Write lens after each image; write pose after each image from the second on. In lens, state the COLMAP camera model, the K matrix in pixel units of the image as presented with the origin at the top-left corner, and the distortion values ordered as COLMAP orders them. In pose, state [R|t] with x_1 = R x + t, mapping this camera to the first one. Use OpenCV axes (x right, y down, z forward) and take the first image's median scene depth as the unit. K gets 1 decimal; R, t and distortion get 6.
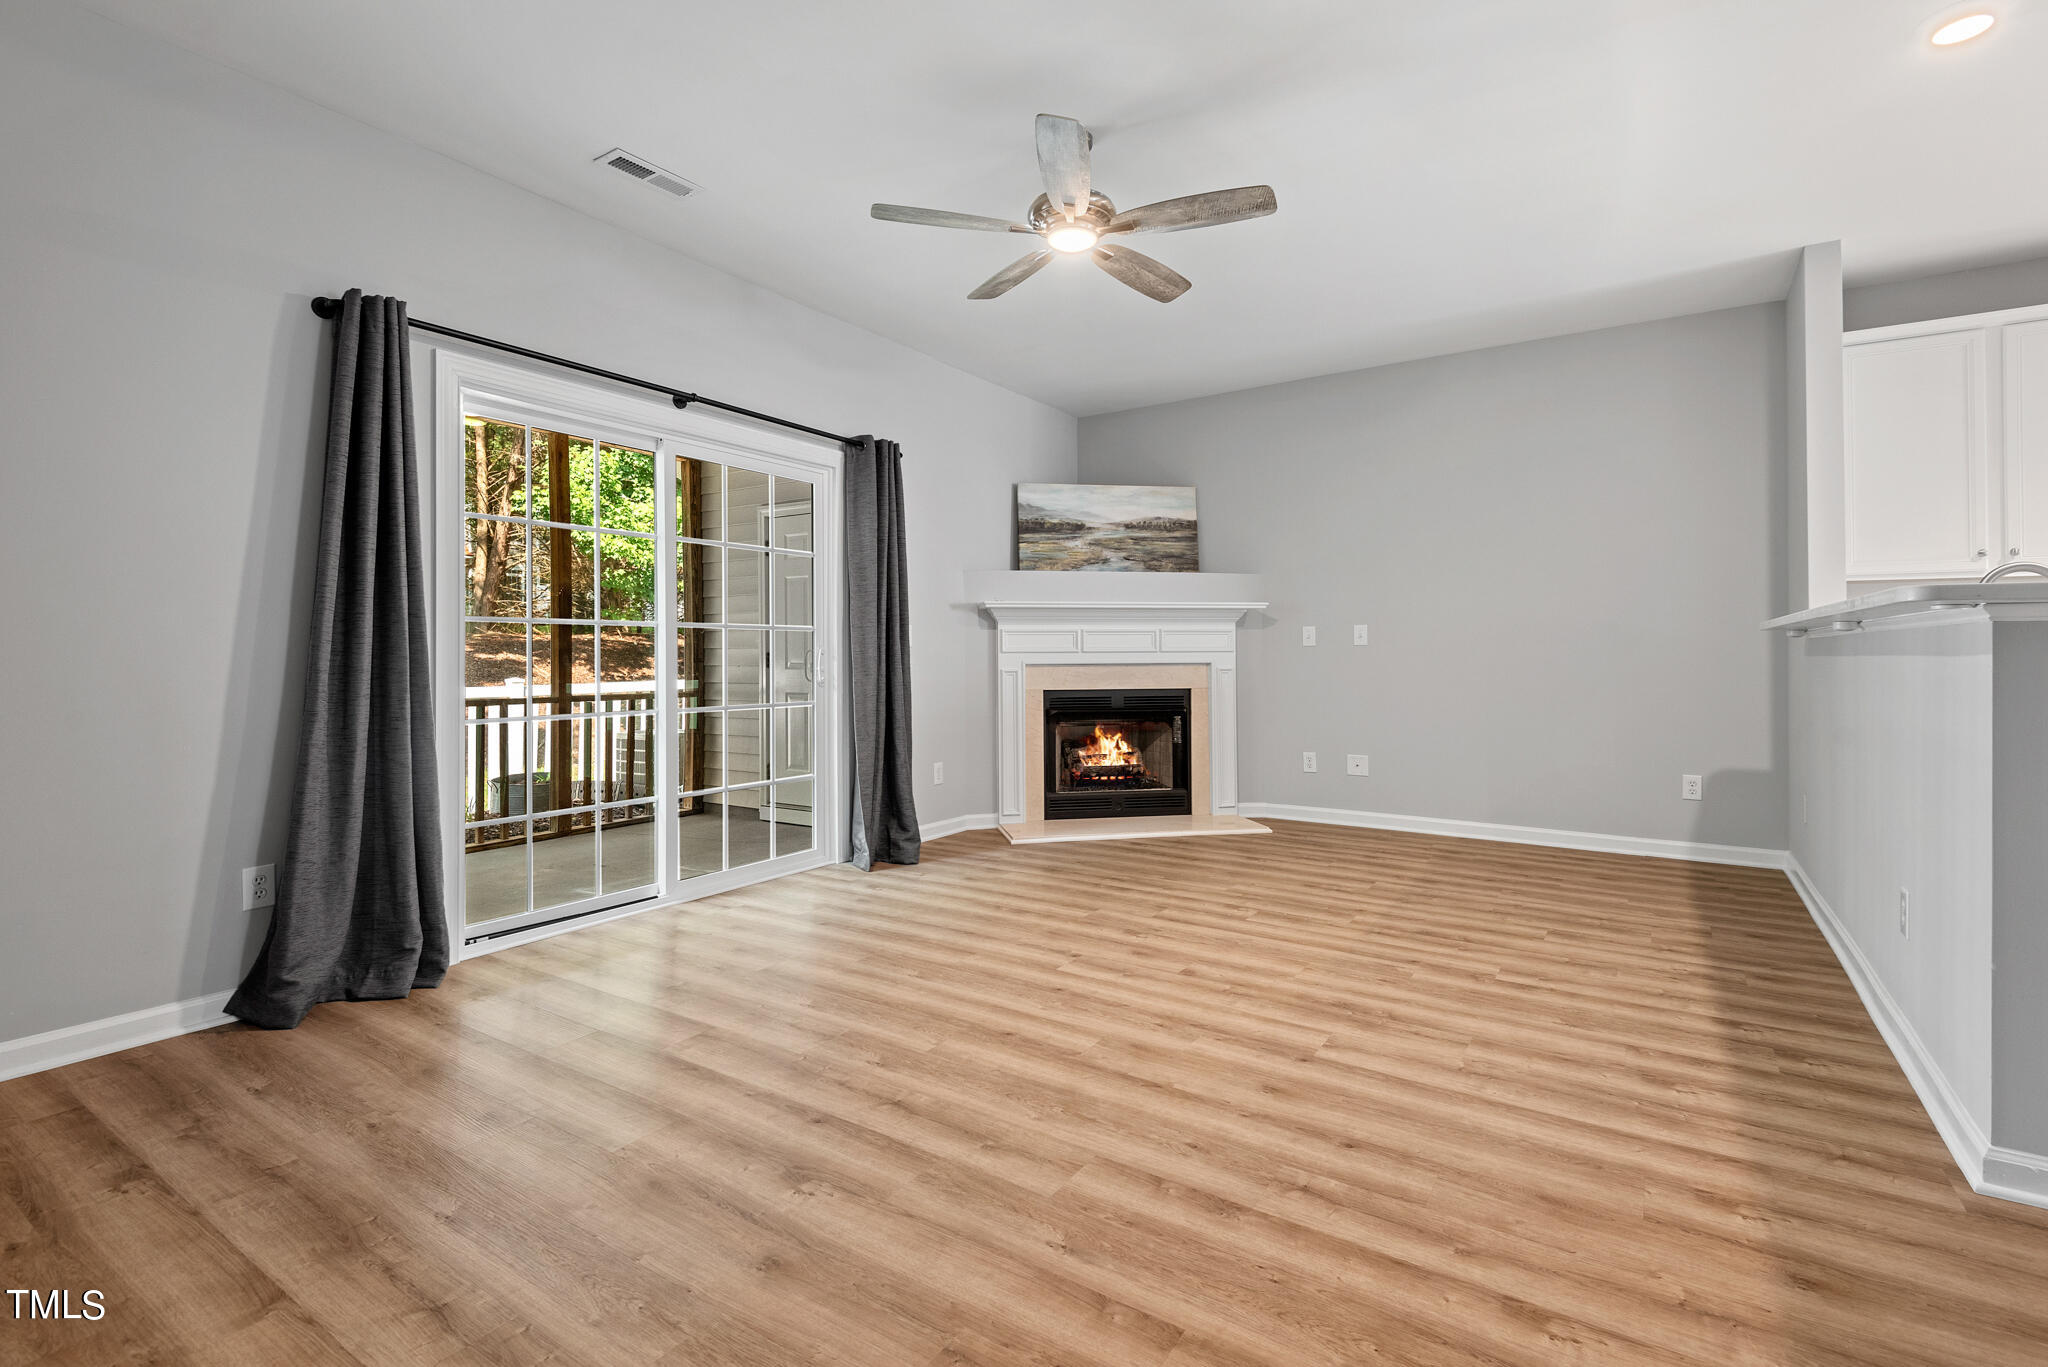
lens RADIAL K [[926.6, 0, 1030.7], [0, 926.6, 645.0], [0, 0, 1]] dist [0.027645, -0.011215]
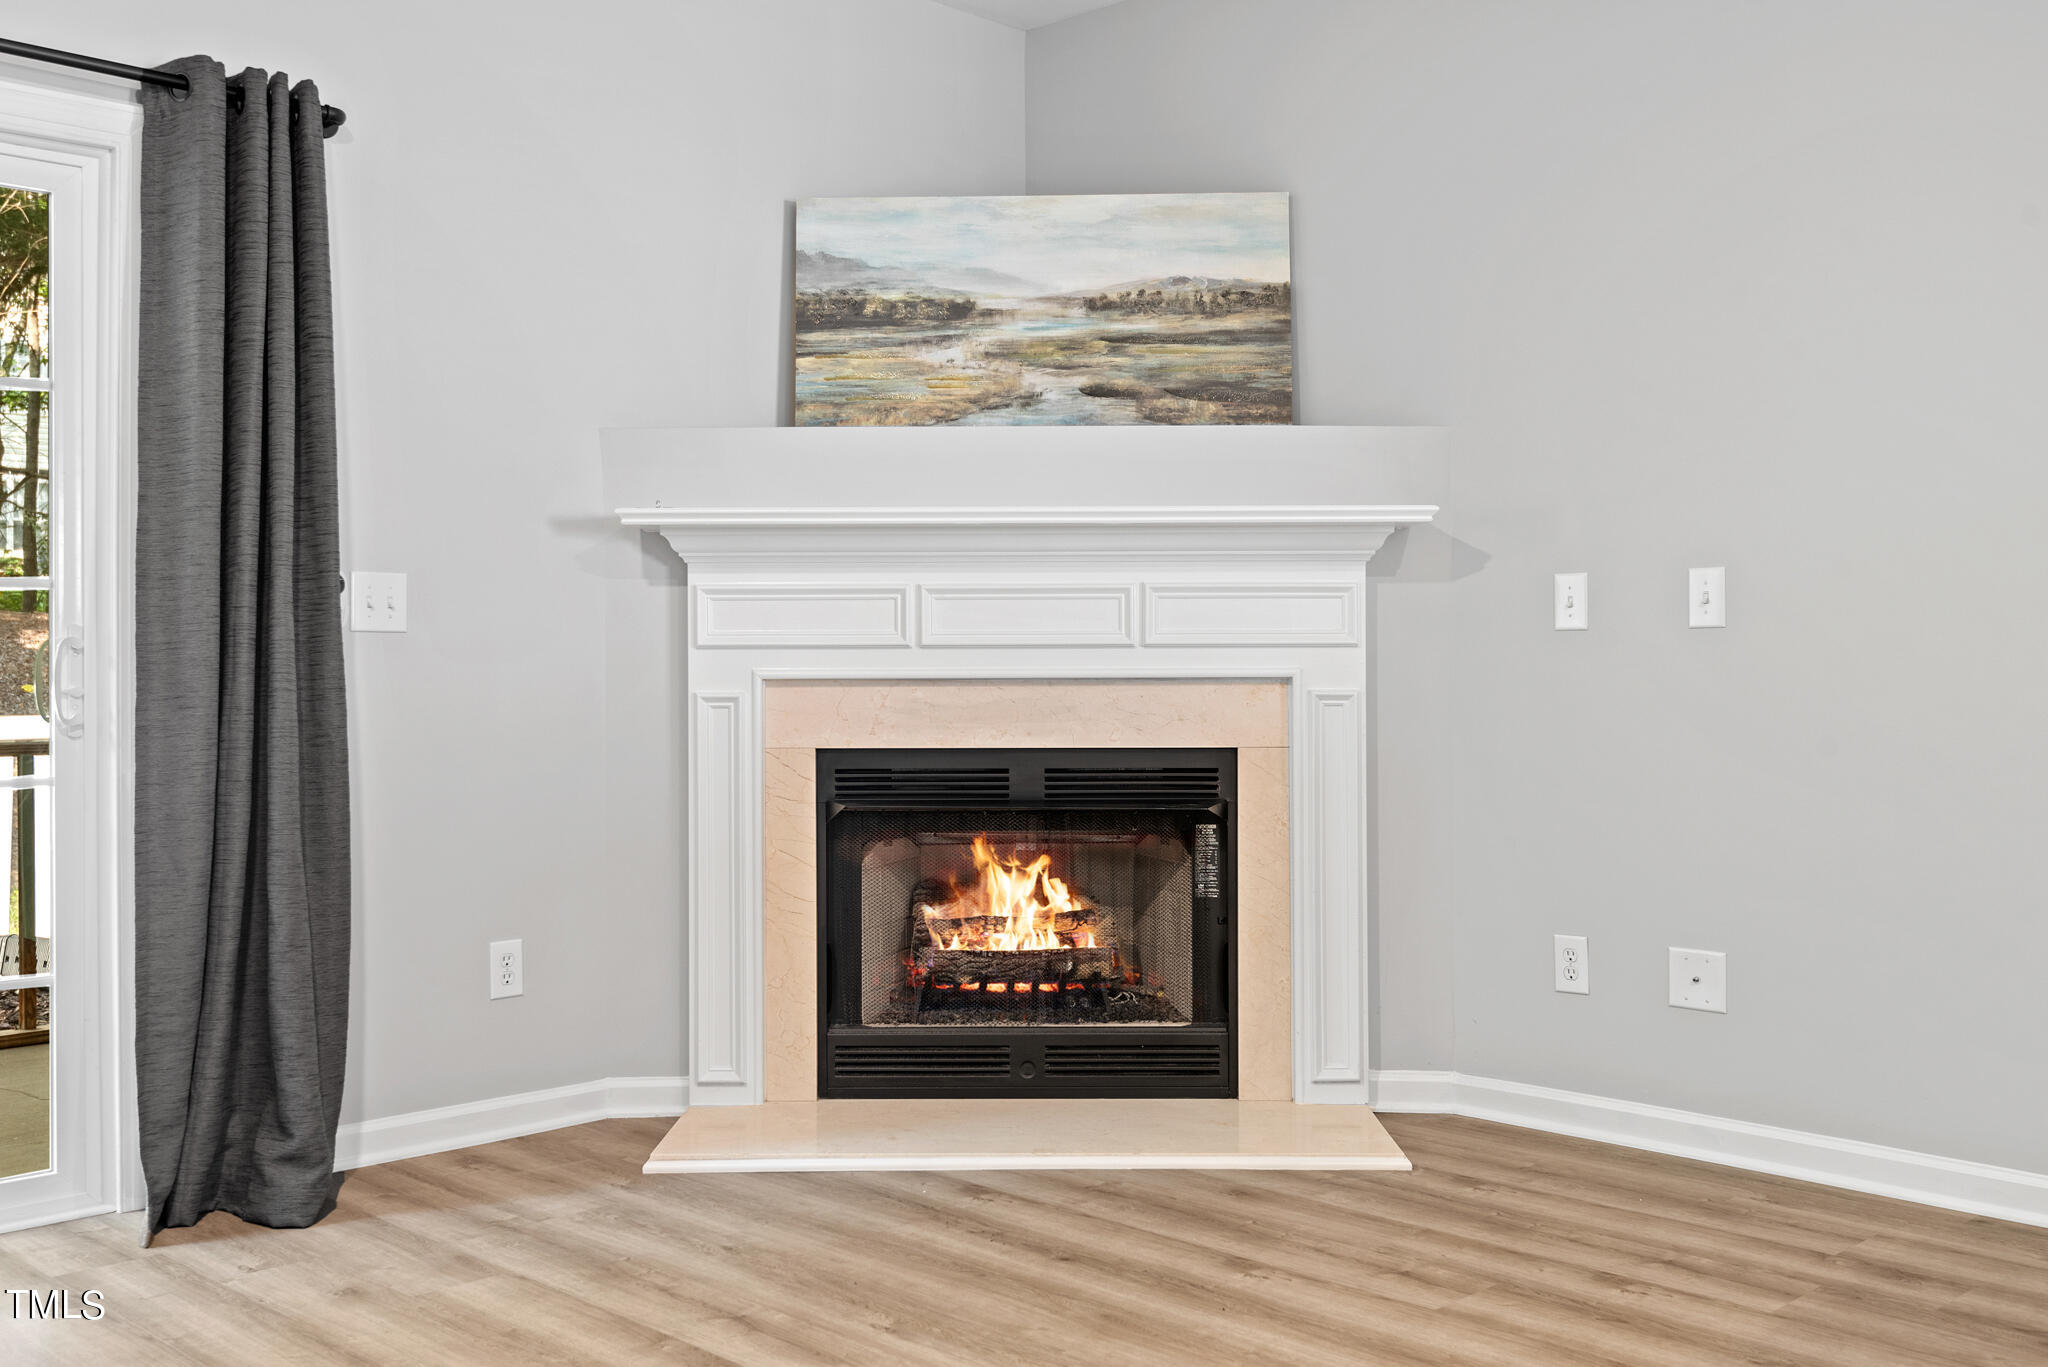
lens RADIAL K [[1933.2, 0, 1039.9], [0, 1933.2, 665.3], [0, 0, 1]] dist [-0.008738, 0.000000]
pose [[0.980778, 0.003572, -0.195092, 0.354408], [0.000215, 0.999812, 0.019385, 0.000426], [0.195125, -0.019055, 0.980593, 0.366049]]
